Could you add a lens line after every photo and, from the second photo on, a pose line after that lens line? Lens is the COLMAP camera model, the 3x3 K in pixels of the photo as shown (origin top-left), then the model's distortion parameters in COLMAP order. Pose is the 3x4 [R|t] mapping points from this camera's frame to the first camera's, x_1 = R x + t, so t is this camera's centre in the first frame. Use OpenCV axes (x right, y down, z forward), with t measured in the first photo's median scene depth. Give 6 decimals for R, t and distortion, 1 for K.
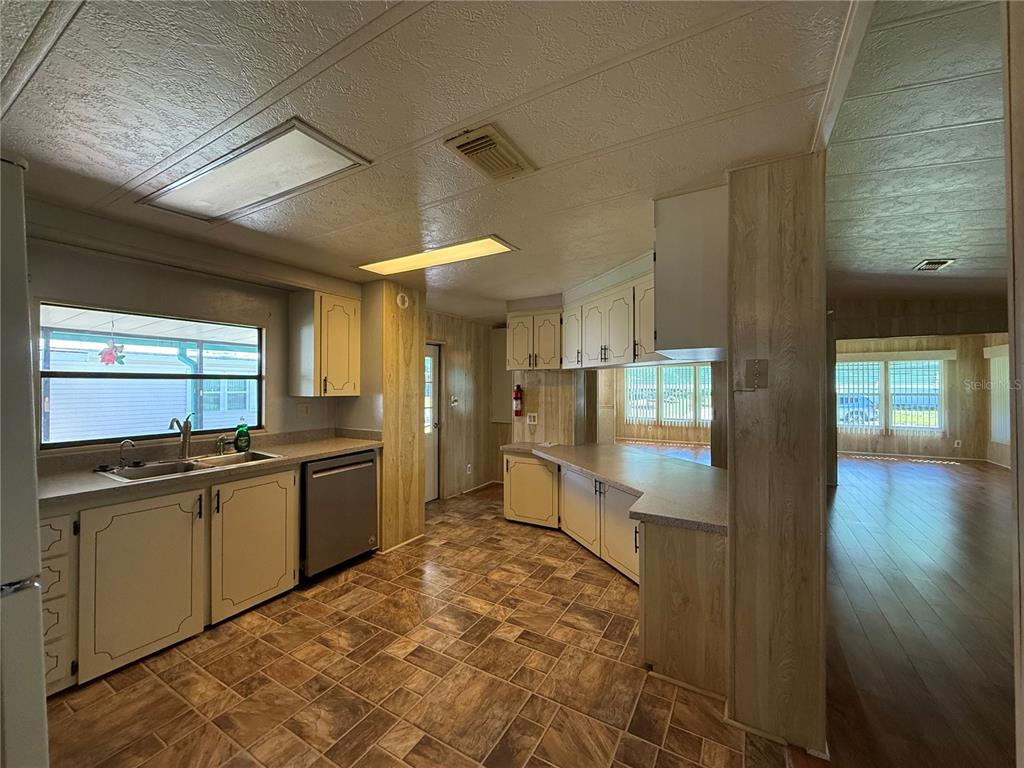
lens RADIAL K [[408.0, 0, 510.5], [0, 408.0, 384.9], [0, 0, 1]] dist [-0.000265, 0.000160]
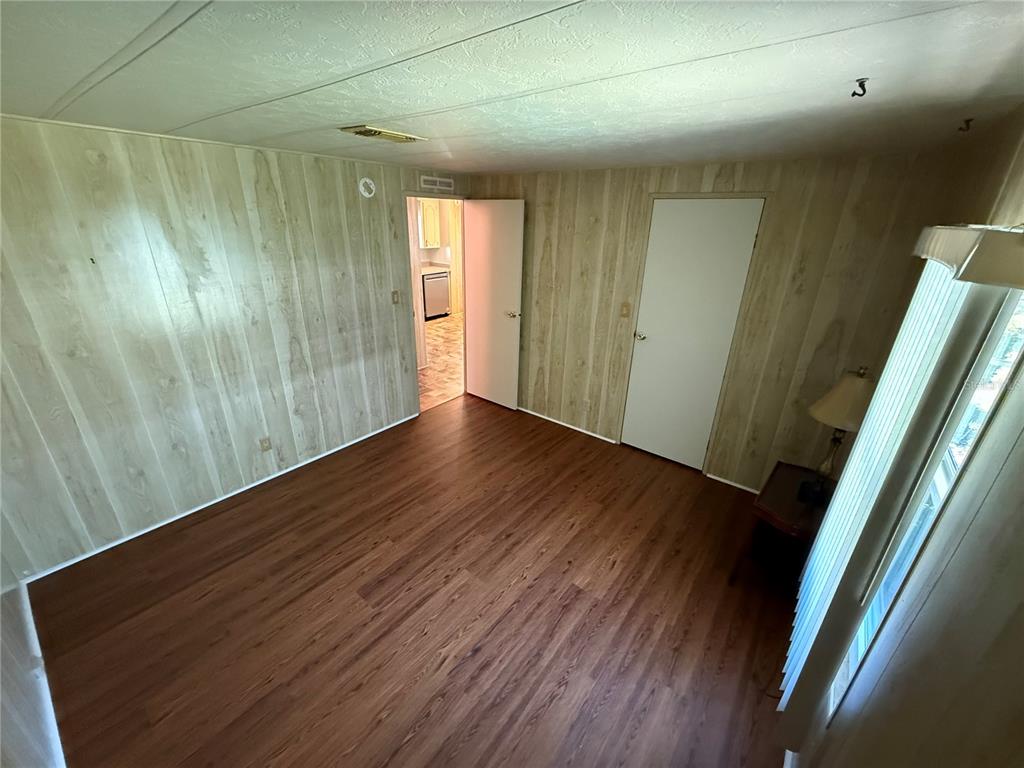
lens RADIAL K [[408.0, 0, 513.5], [0, 408.0, 385.4], [0, 0, 1]] dist [-0.000265, 0.000160]
pose [[0.990141, 0.077007, -0.117004, 0.473235], [-0.025689, 0.920982, 0.388758, -0.210475], [0.137696, -0.381920, 0.913880, -1.715376]]
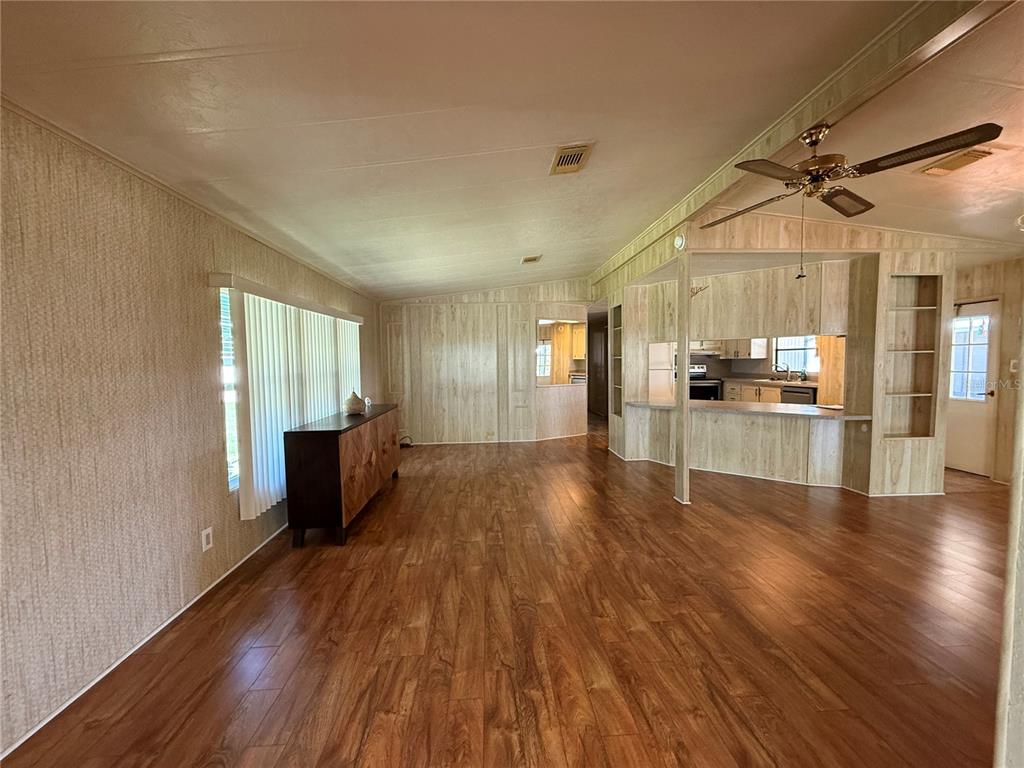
lens RADIAL K [[408.0, 0, 509.3], [0, 408.0, 383.8], [0, 0, 1]] dist [-0.000265, 0.000160]
pose [[-0.834894, 0.047176, -0.548385, 2.136495], [0.020745, 0.998309, 0.054297, 0.018605], [0.550020, 0.033956, -0.834461, 2.147603]]
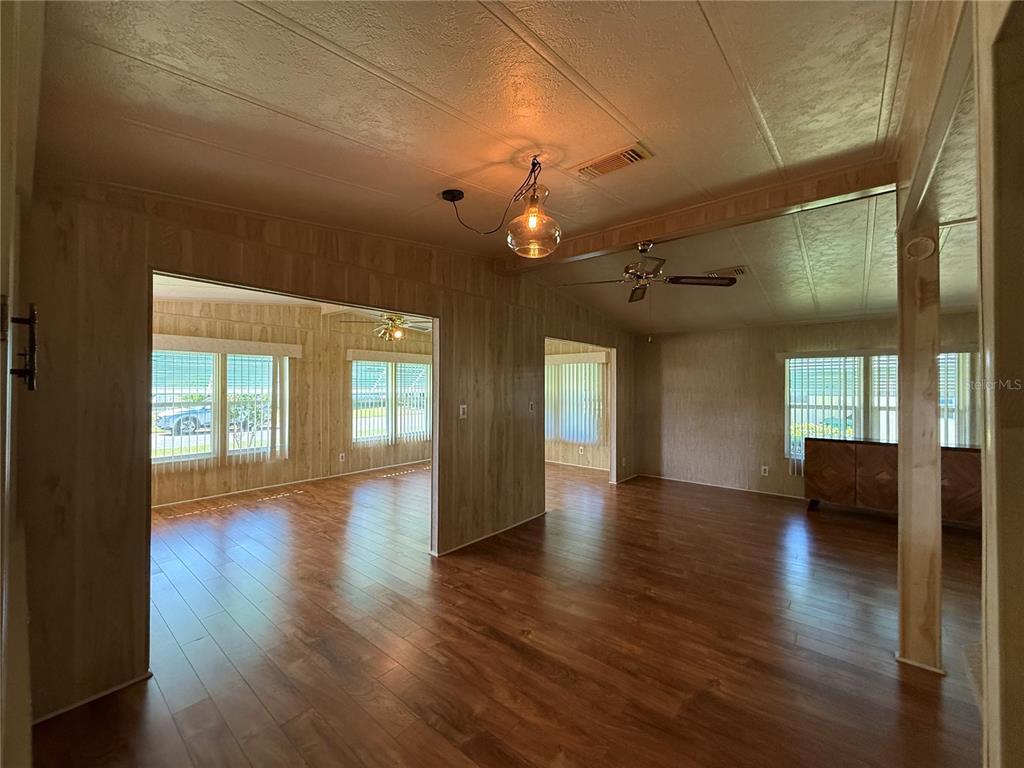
lens RADIAL K [[408.0, 0, 508.3], [0, 408.0, 382.5], [0, 0, 1]] dist [-0.000265, 0.000160]
pose [[0.170568, 0.011869, 0.985274, -0.056688], [-0.007425, 0.999915, -0.010760, -0.017111], [-0.985318, -0.005480, 0.170642, 1.961535]]
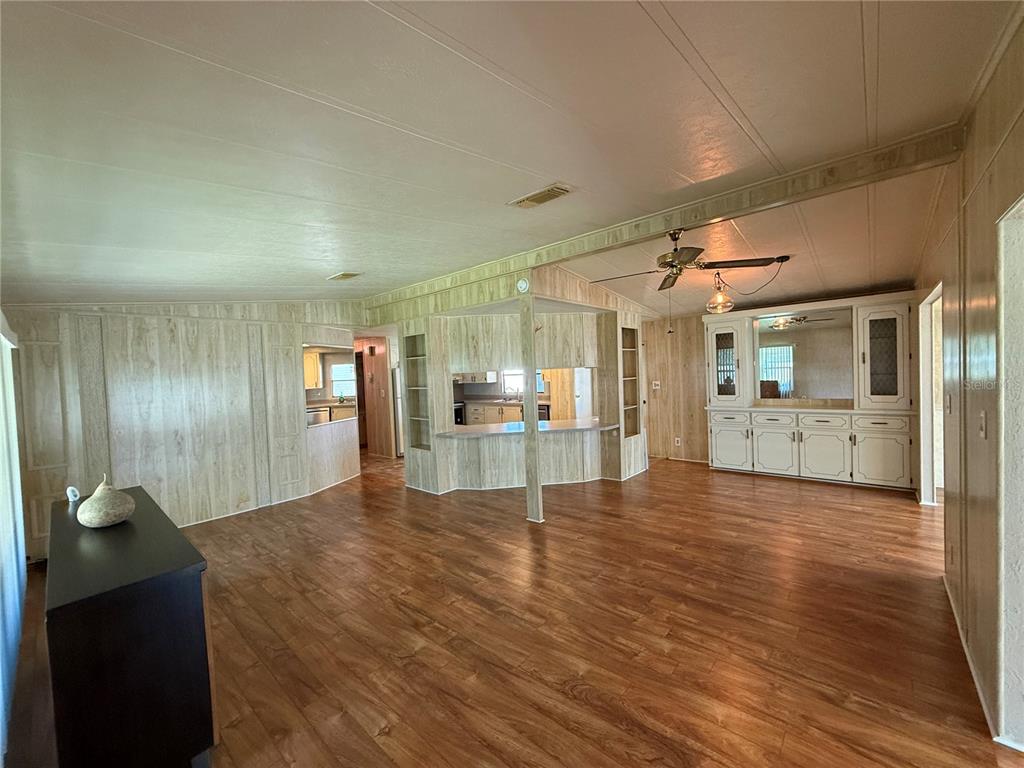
lens RADIAL K [[408.0, 0, 510.0], [0, 408.0, 384.3], [0, 0, 1]] dist [-0.000265, 0.000160]
pose [[-0.197486, 0.042215, -0.979396, 2.391854], [0.047102, 0.998327, 0.033533, -0.057465], [0.979173, -0.039509, -0.199144, 1.539720]]
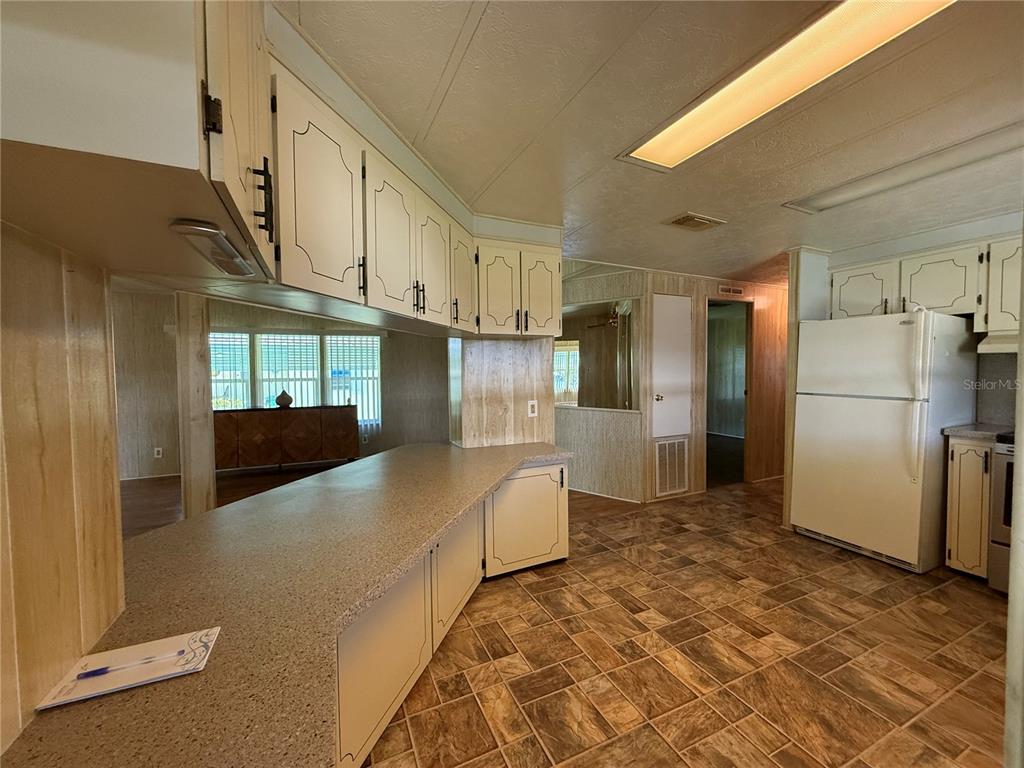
lens RADIAL K [[408.0, 0, 509.5], [0, 408.0, 387.1], [0, 0, 1]] dist [-0.000265, 0.000160]
pose [[-0.822574, -0.016893, 0.568408, -0.221517], [0.005503, 0.999275, 0.037662, 0.029796], [-0.568632, 0.034108, -0.821885, 1.653562]]
